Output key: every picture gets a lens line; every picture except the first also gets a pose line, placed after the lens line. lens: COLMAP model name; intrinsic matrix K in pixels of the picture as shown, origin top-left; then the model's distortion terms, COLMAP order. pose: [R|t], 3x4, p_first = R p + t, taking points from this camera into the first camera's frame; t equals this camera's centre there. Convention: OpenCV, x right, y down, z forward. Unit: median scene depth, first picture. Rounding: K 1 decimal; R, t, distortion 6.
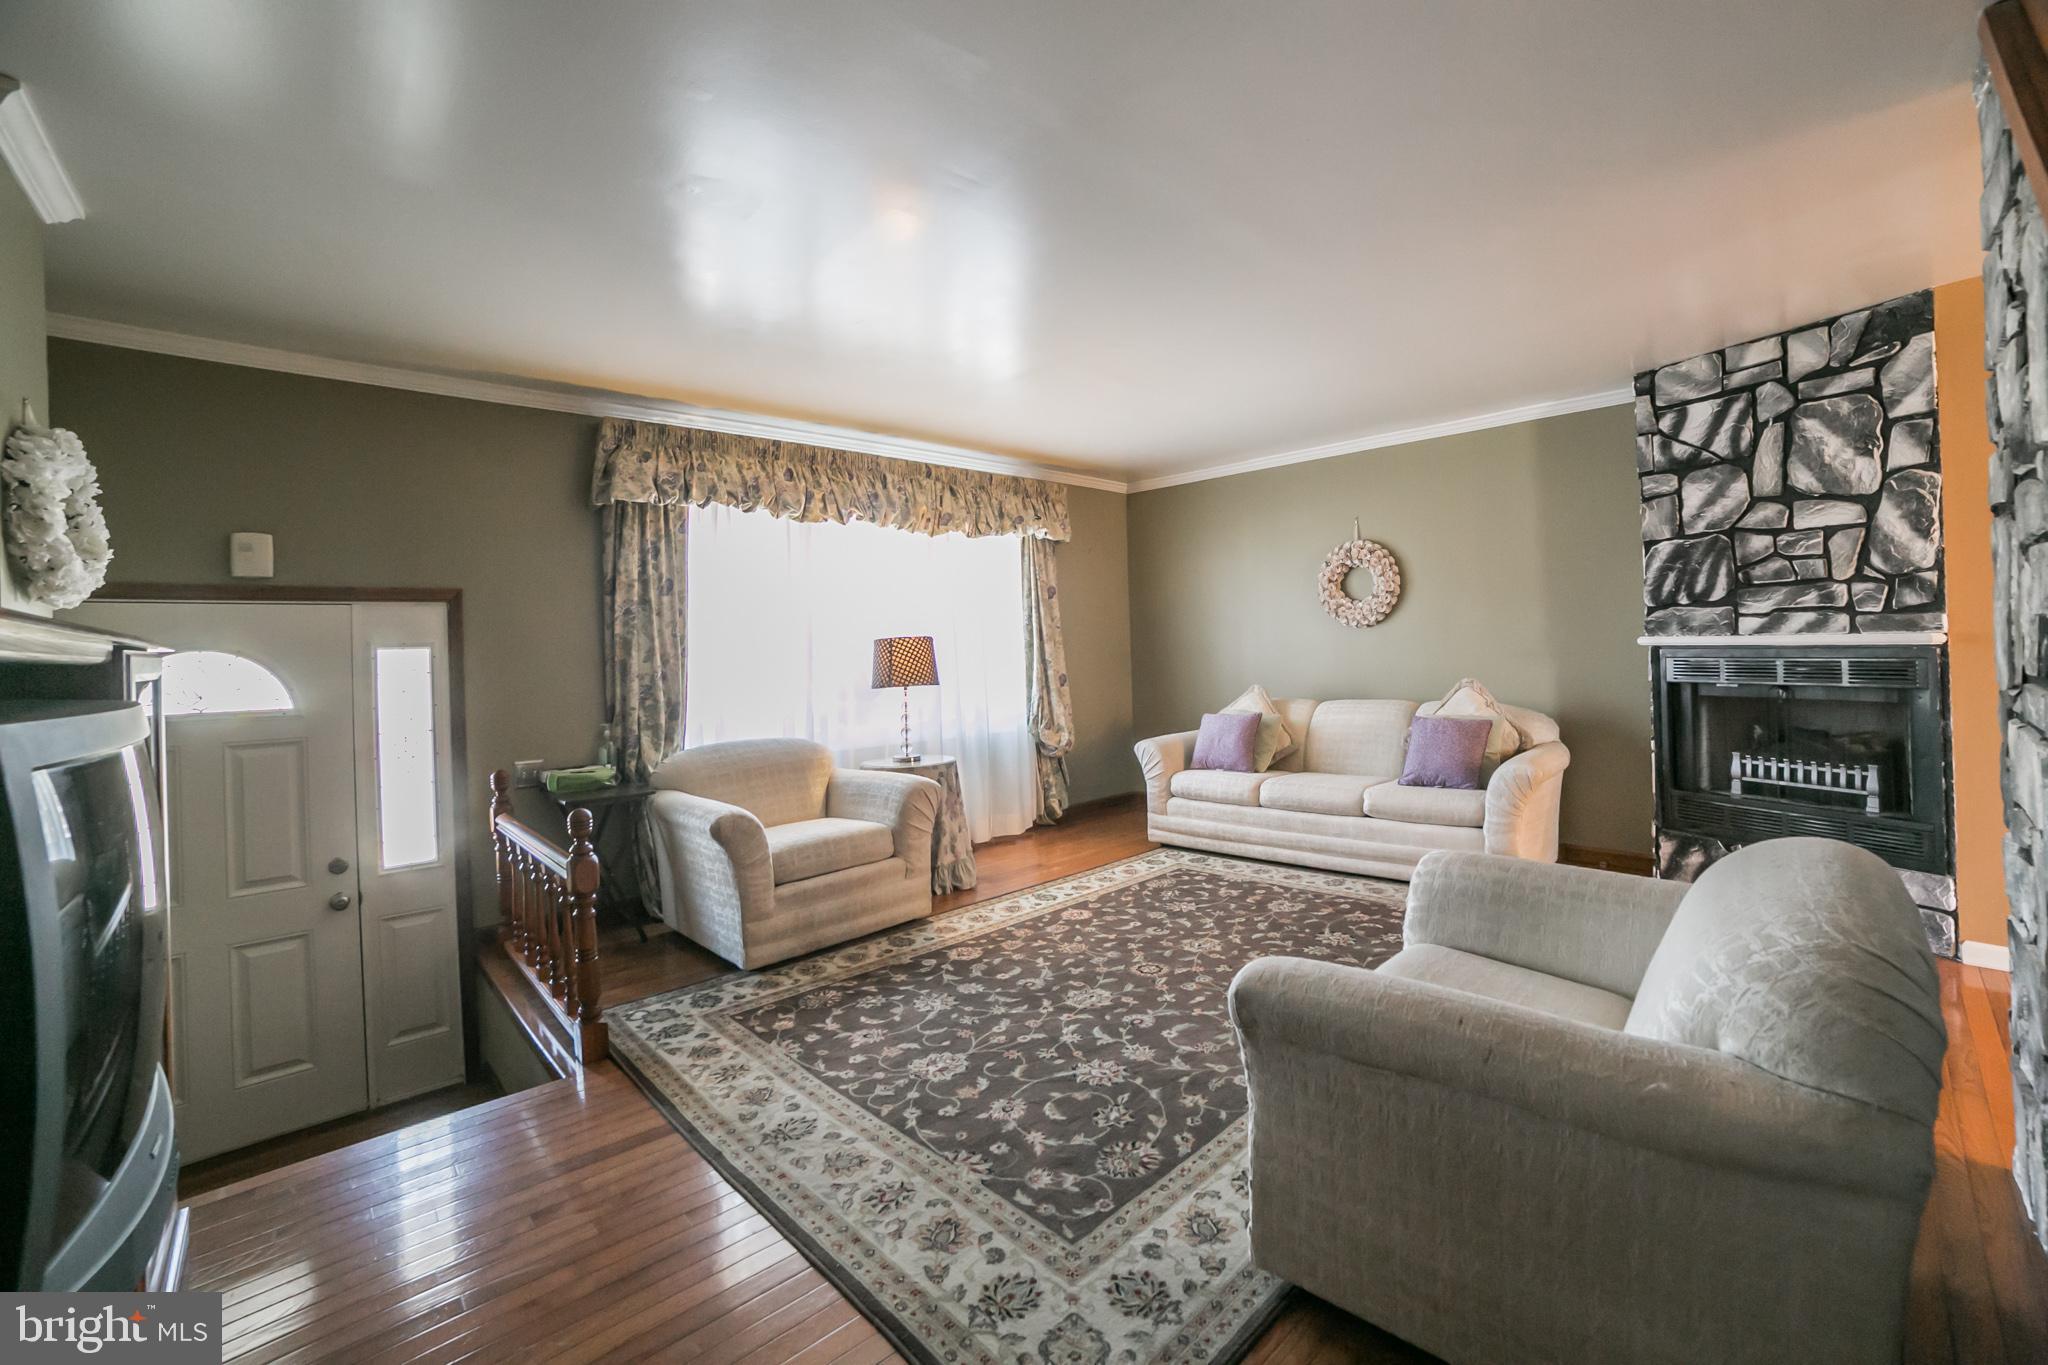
lens RADIAL K [[821.3, 0, 1031.3], [0, 821.3, 656.2], [0, 0, 1]] dist [-0.073083, 0.000043]
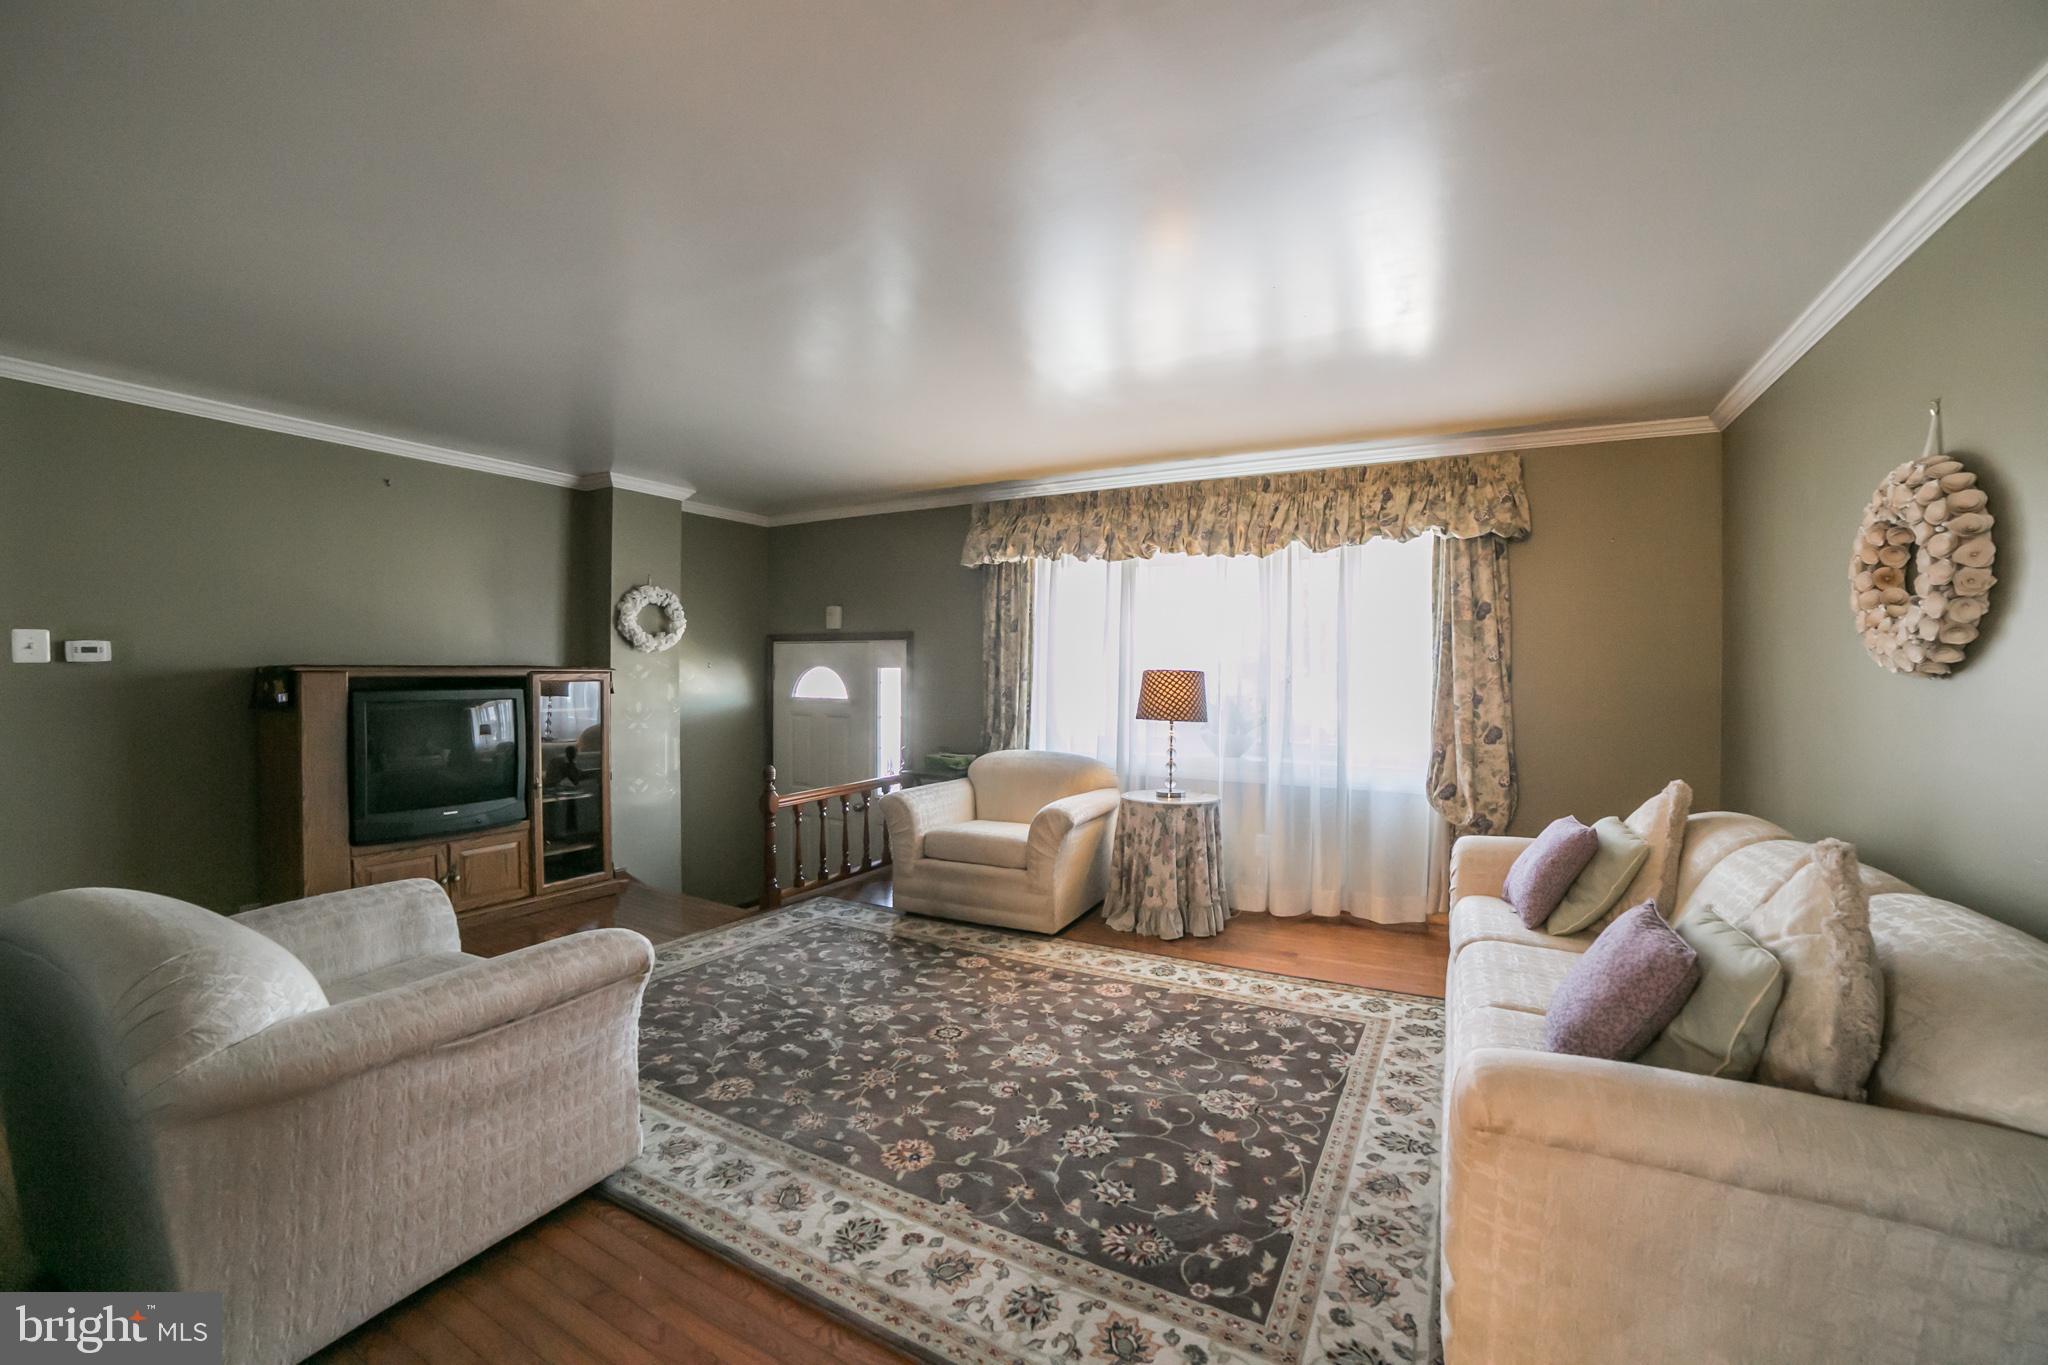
lens RADIAL K [[790.3, 0, 1024.8], [0, 790.3, 708.9], [0, 0, 1]] dist [-0.086624, 0.000019]
pose [[0.333395, 0.072581, -0.939989, 0.835568], [-0.032131, 0.997328, 0.065612, -0.040582], [0.942240, 0.008328, 0.334836, 0.657915]]
